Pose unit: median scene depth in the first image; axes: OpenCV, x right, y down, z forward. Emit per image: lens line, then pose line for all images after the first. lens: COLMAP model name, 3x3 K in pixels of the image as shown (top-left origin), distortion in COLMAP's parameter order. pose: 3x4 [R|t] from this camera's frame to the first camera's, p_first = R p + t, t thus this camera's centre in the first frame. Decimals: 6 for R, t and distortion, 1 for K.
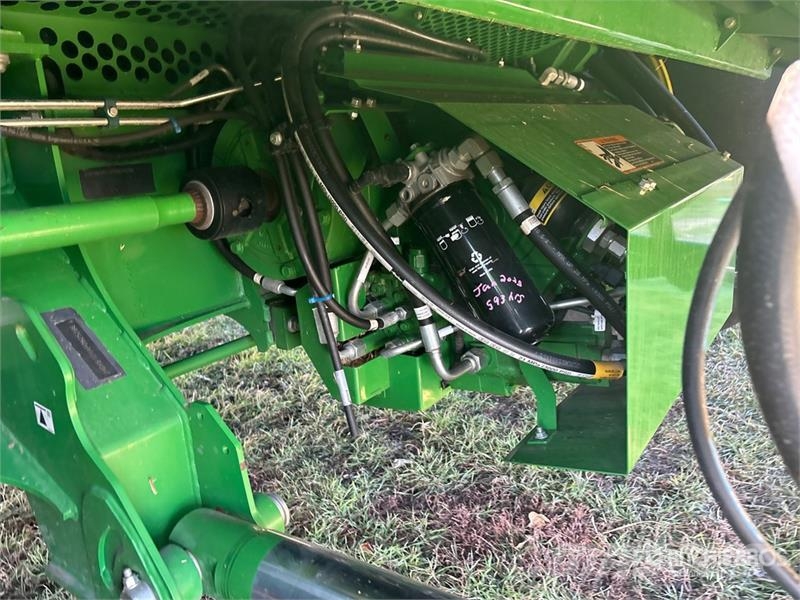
lens RADIAL K [[602.1, 0, 400.9], [0, 602.1, 302.8], [0, 0, 1]] dist [0.037620, -0.038831]
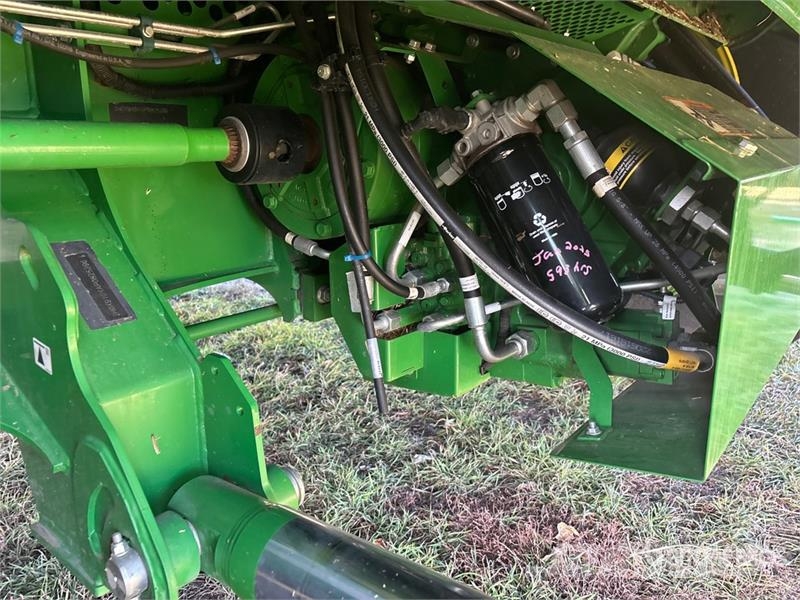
lens RADIAL K [[598.7, 0, 400.0], [0, 598.7, 300.0], [0, 0, 1]] dist [0.031216, -0.031997]
pose [[0.996009, 0.079283, -0.041001, -0.029316], [-0.079853, 0.996729, -0.012448, 0.063691], [0.039880, 0.015673, 0.999082, 0.113616]]
